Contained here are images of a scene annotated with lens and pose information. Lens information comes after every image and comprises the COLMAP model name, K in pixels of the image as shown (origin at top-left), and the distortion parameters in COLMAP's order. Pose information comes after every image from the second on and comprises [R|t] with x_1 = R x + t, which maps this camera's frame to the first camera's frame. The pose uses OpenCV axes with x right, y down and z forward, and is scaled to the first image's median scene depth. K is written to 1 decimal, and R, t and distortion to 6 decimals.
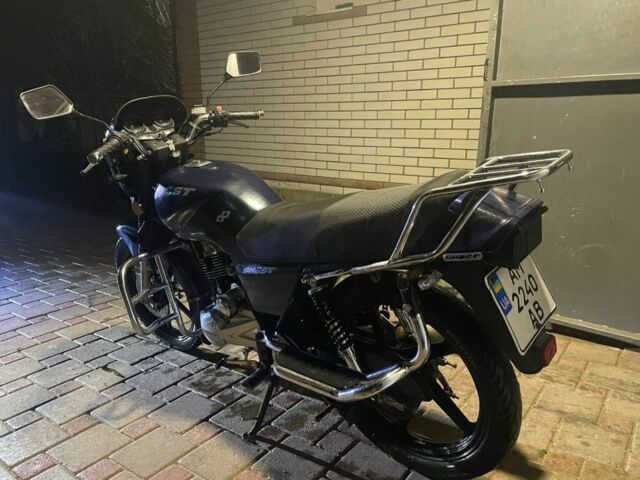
lens RADIAL K [[481.6, 0, 323.9], [0, 481.6, 240.0], [0, 0, 1]] dist [0.082603, -0.117961]
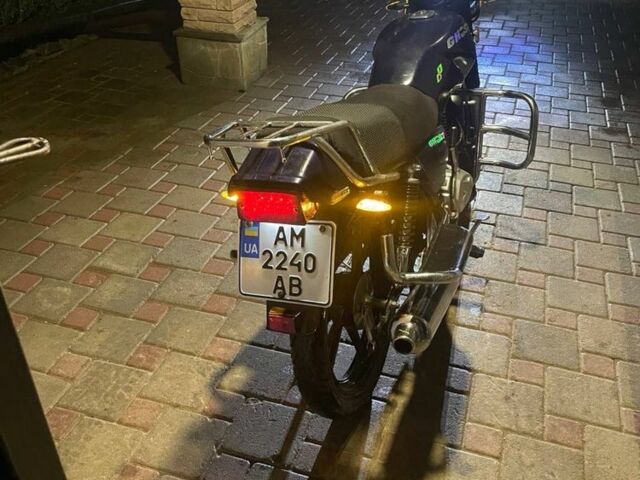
lens RADIAL K [[641.2, 0, 316.9], [0, 641.2, 238.3], [0, 0, 1]] dist [0.094503, -0.137699]
pose [[0.324849, 0.529846, -0.783414, 0.760430], [-0.225702, 0.847835, 0.479827, -0.303021], [0.918440, 0.020947, 0.395005, 0.290292]]
